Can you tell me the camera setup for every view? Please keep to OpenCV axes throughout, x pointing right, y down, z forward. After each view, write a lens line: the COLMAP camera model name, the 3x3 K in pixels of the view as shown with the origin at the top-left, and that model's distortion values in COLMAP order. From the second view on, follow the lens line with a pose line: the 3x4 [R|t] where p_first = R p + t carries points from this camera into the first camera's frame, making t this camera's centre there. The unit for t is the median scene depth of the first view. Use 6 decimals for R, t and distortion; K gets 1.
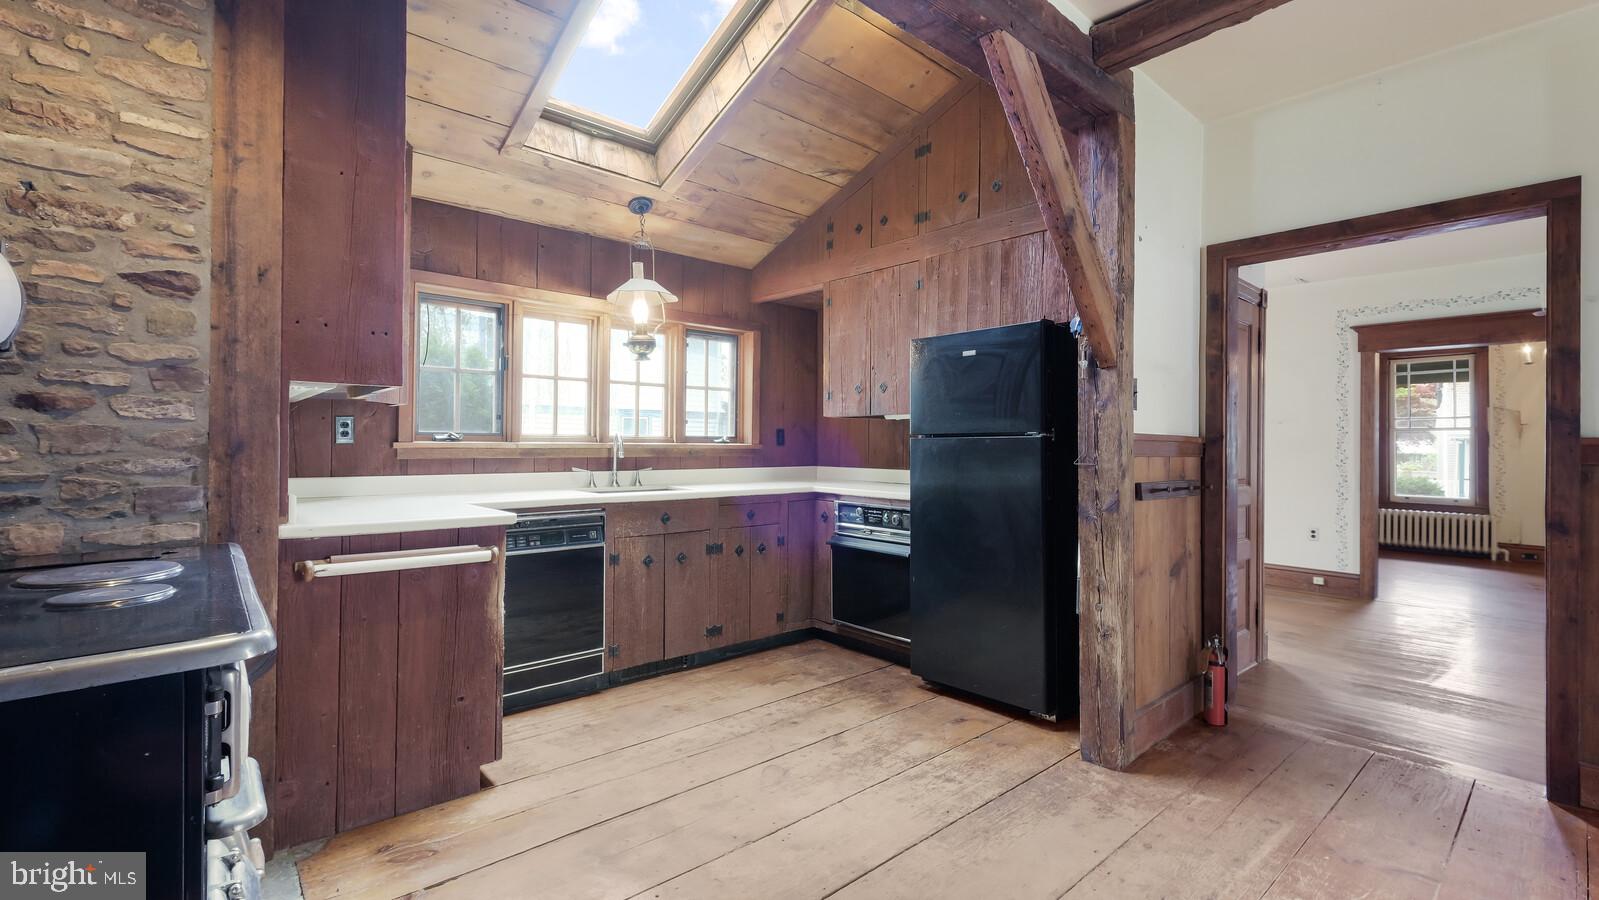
lens RADIAL K [[699.6, 0, 791.2], [0, 699.6, 438.6], [0, 0, 1]] dist [0.007659, 0.000212]
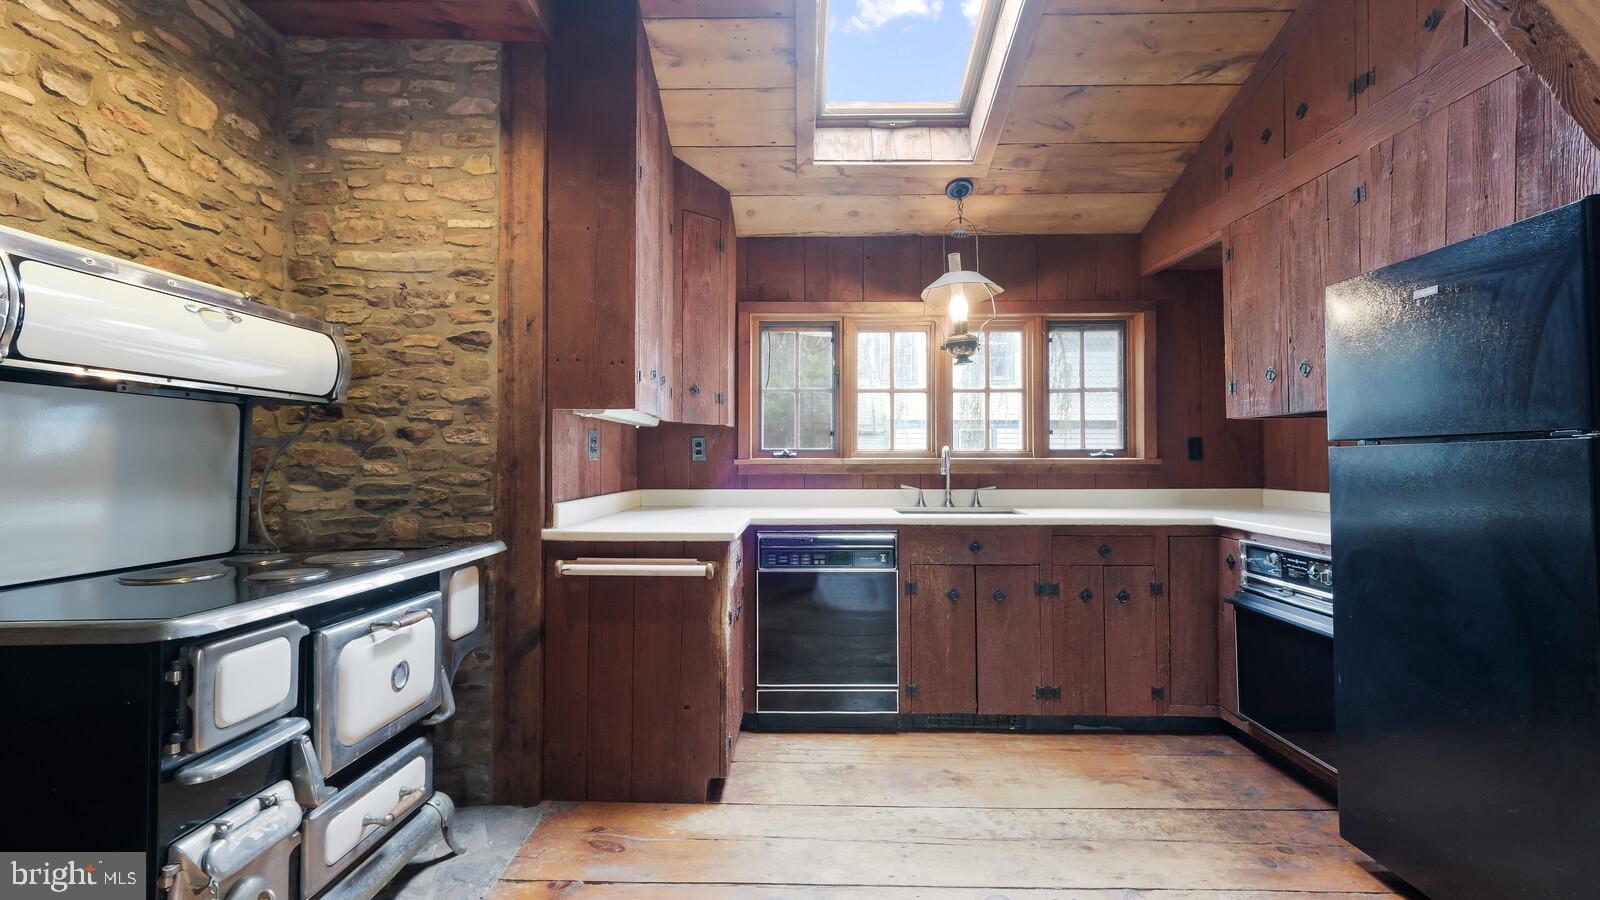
lens RADIAL K [[696.1, 0, 799.3], [0, 696.1, 443.1], [0, 0, 1]] dist [0.006247, -0.000303]
pose [[0.741139, -0.022662, -0.670969, 0.250620], [0.012061, 0.999718, -0.020444, 0.003281], [0.671243, 0.007059, 0.741204, 0.248360]]
